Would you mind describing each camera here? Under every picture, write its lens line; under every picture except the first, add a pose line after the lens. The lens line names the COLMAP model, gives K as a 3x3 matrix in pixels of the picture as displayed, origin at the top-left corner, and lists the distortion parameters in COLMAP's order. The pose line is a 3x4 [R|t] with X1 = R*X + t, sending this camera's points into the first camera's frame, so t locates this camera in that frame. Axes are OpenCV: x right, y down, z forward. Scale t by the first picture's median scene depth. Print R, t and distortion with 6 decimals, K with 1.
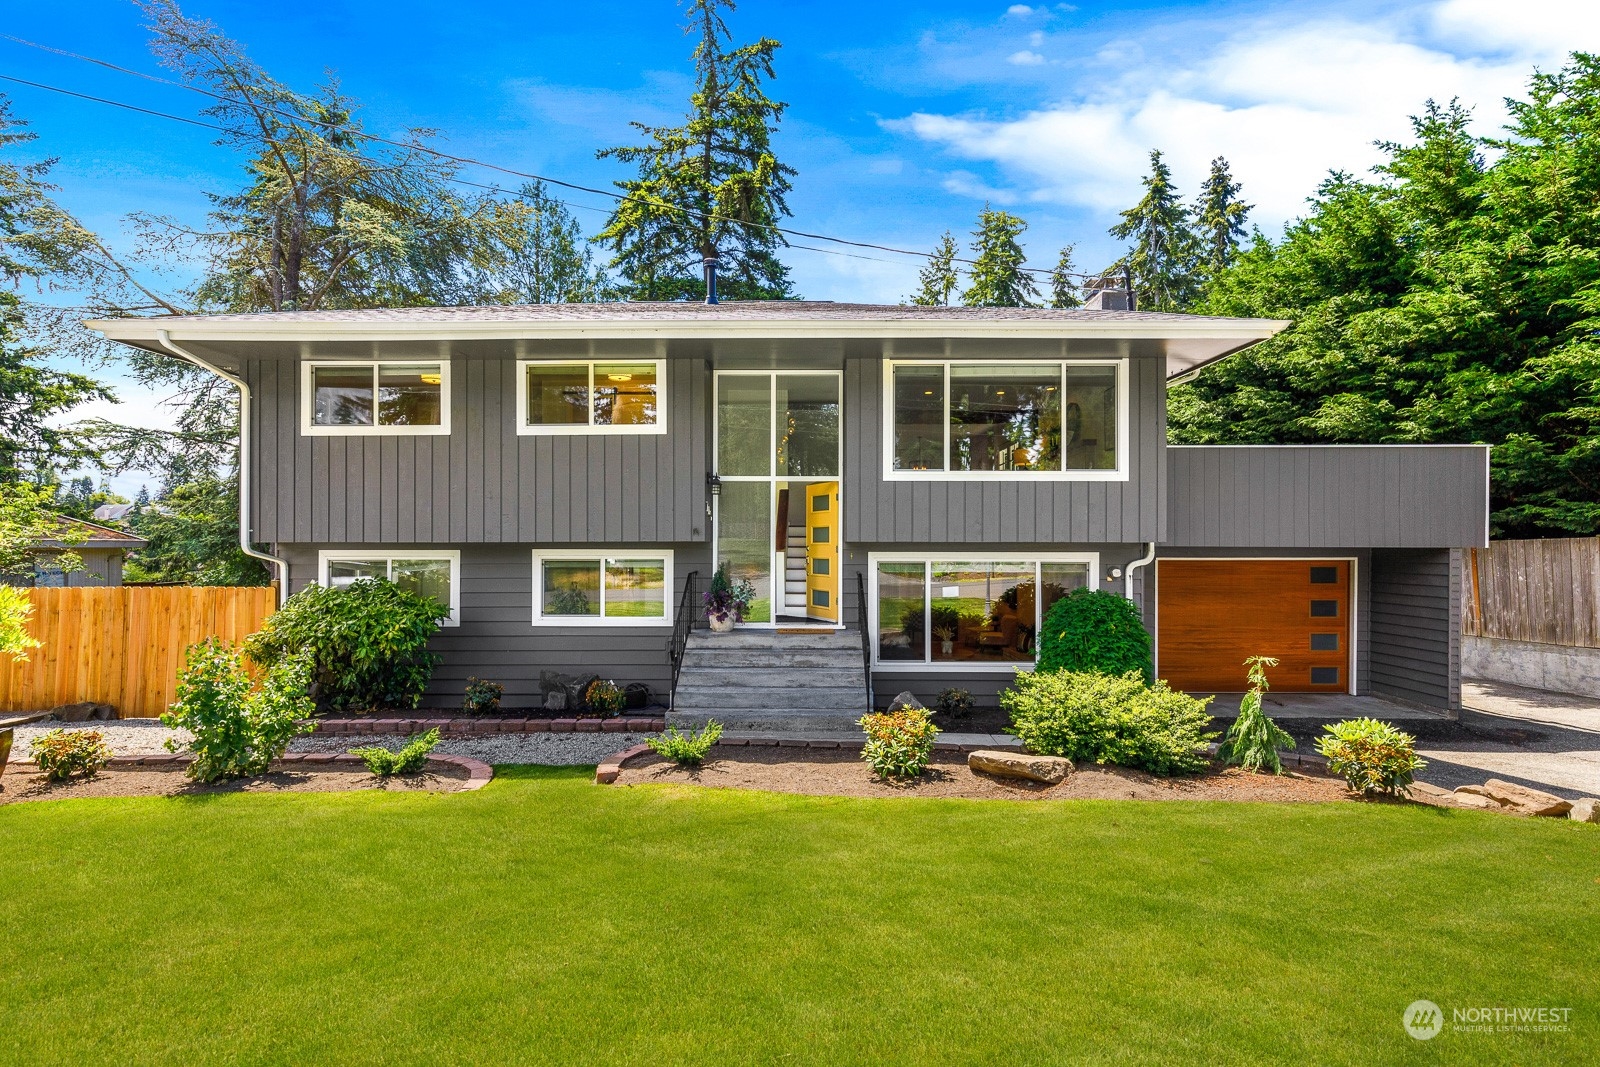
lens RADIAL K [[726.4, 0, 792.1], [0, 726.4, 536.0], [0, 0, 1]] dist [-0.002278, -0.003826]
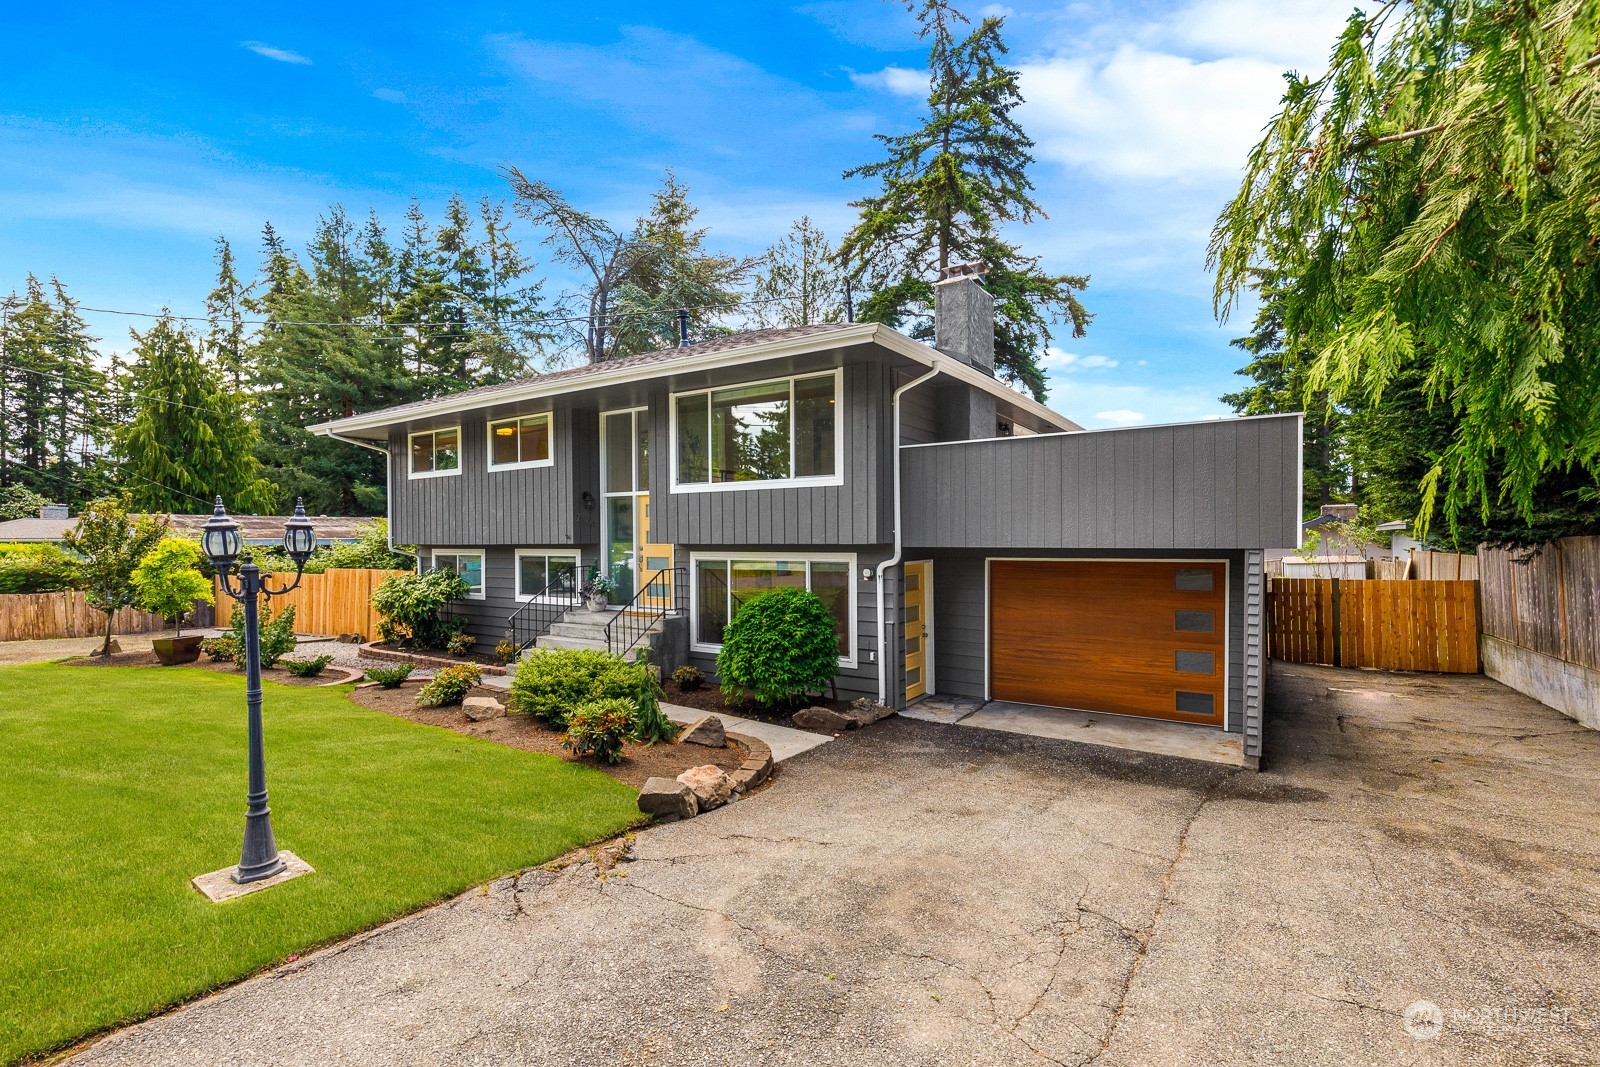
lens RADIAL K [[726.4, 0, 789.3], [0, 726.4, 537.8], [0, 0, 1]] dist [-0.002278, -0.003826]
pose [[0.839602, -0.005872, -0.543171, 0.913752], [0.019888, 0.999603, 0.019935, -0.021879], [0.542838, -0.027539, 0.839386, 0.081010]]
